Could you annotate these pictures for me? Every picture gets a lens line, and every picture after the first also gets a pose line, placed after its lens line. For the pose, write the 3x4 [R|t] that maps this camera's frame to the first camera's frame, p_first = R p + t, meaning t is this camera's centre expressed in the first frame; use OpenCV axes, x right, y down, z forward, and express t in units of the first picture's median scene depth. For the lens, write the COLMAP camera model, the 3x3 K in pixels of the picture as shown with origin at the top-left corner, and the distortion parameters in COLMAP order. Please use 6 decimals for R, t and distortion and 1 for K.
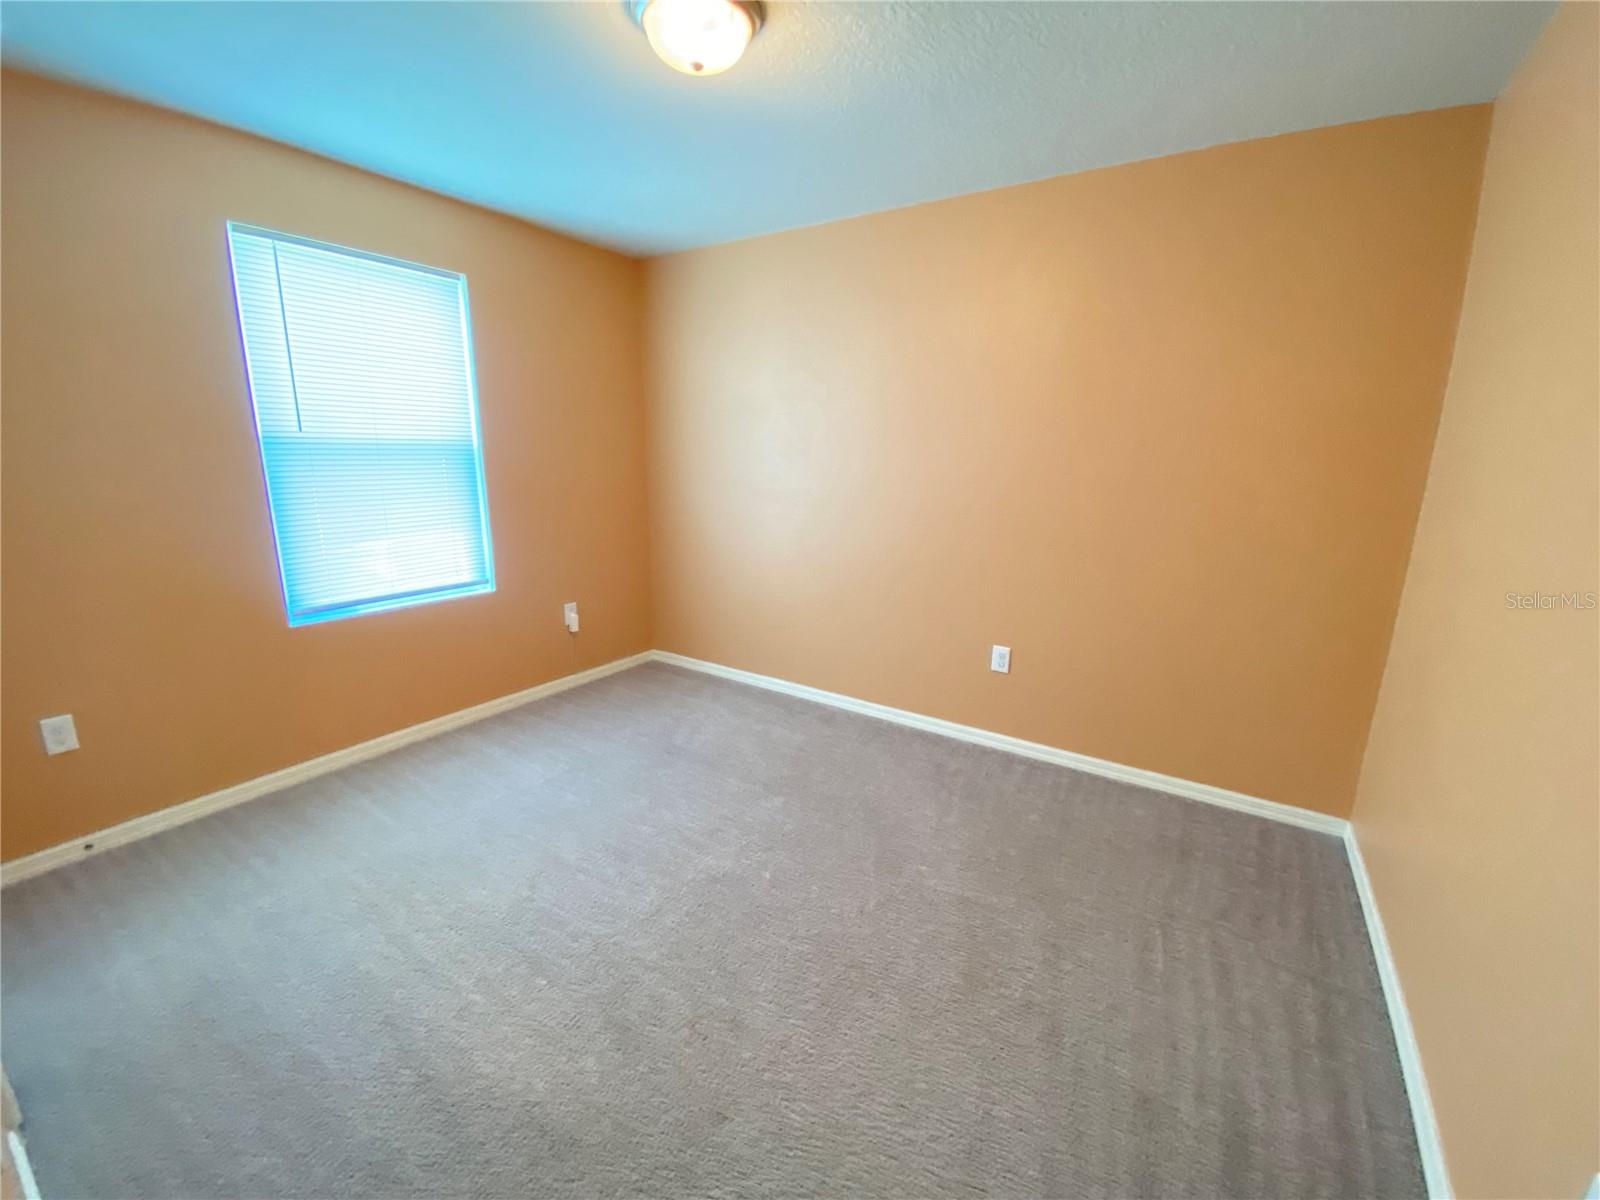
lens RADIAL K [[661.5, 0, 800.0], [0, 661.5, 600.0], [0, 0, 1]] dist [-0.000721, -0.000119]
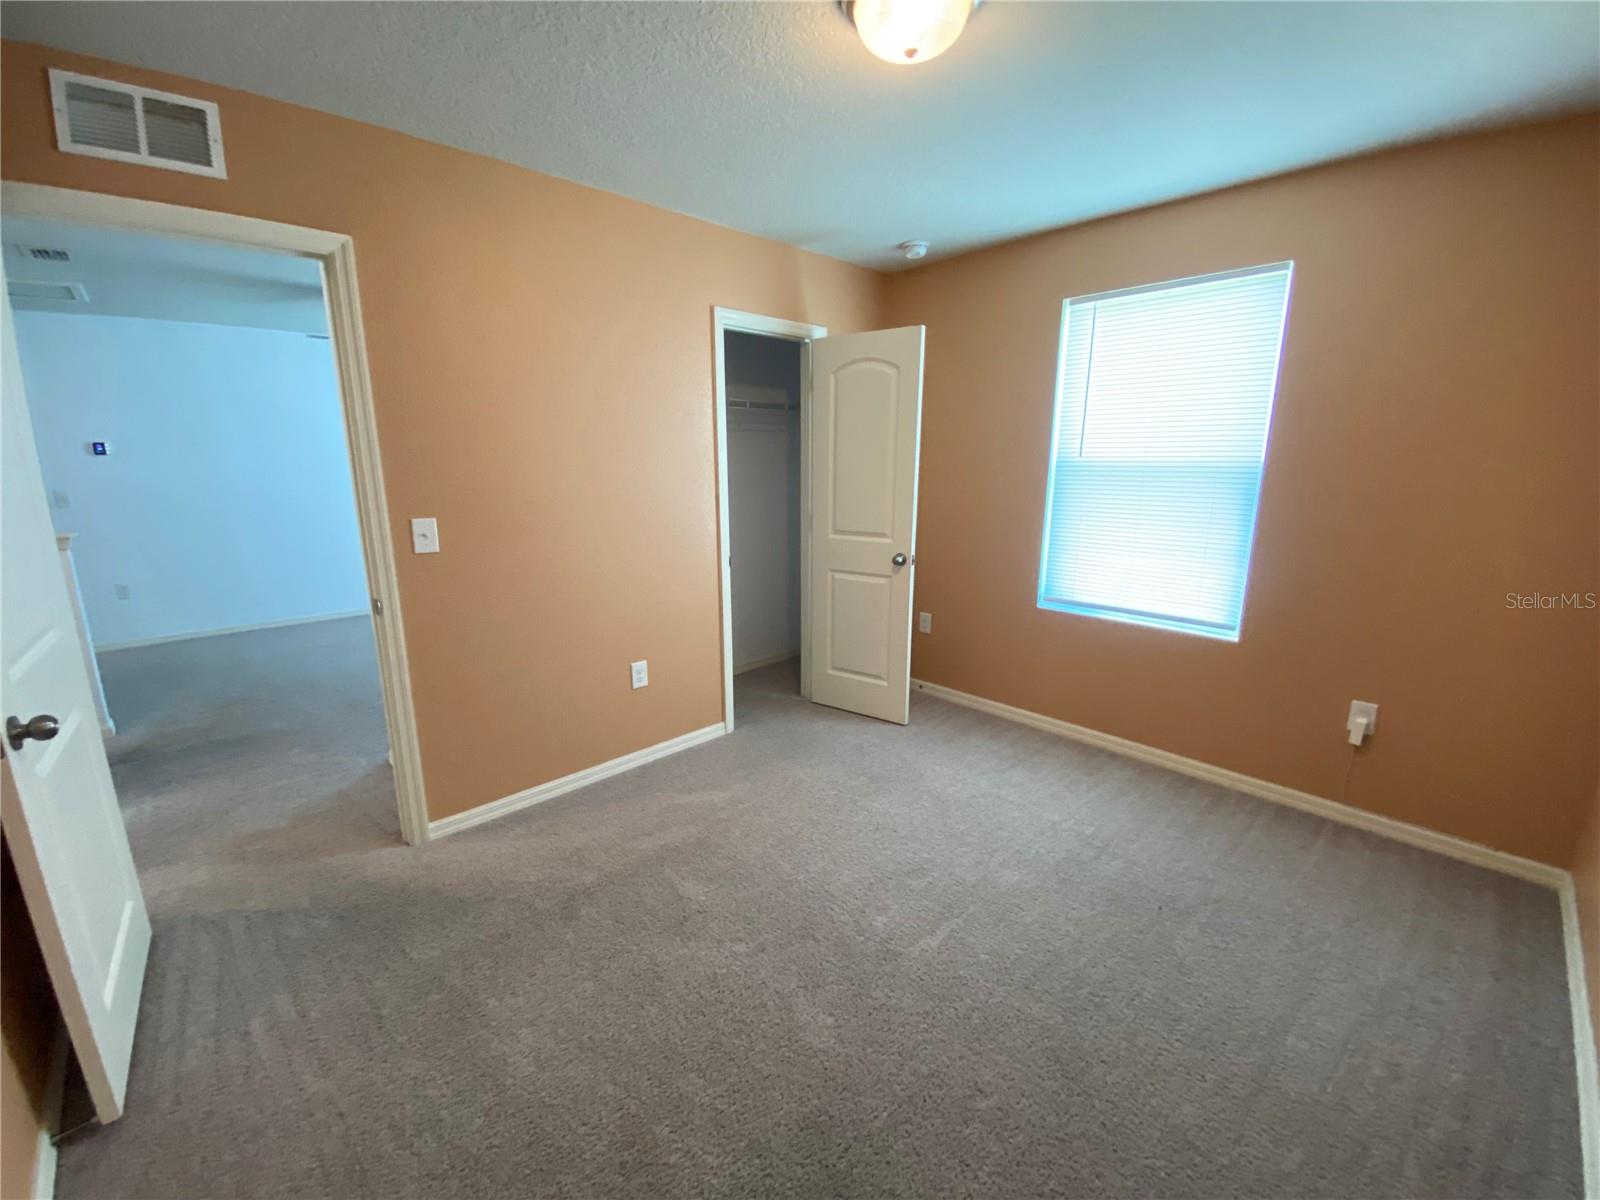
lens RADIAL K [[646.7, 0, 800.0], [0, 646.7, 600.0], [0, 0, 1]] dist [0.000497, 0.000008]
pose [[-0.260584, 0.184394, -0.947679, 0.434442], [-0.209769, 0.947328, 0.242006, -0.143064], [0.942387, 0.261856, -0.208178, 0.645199]]
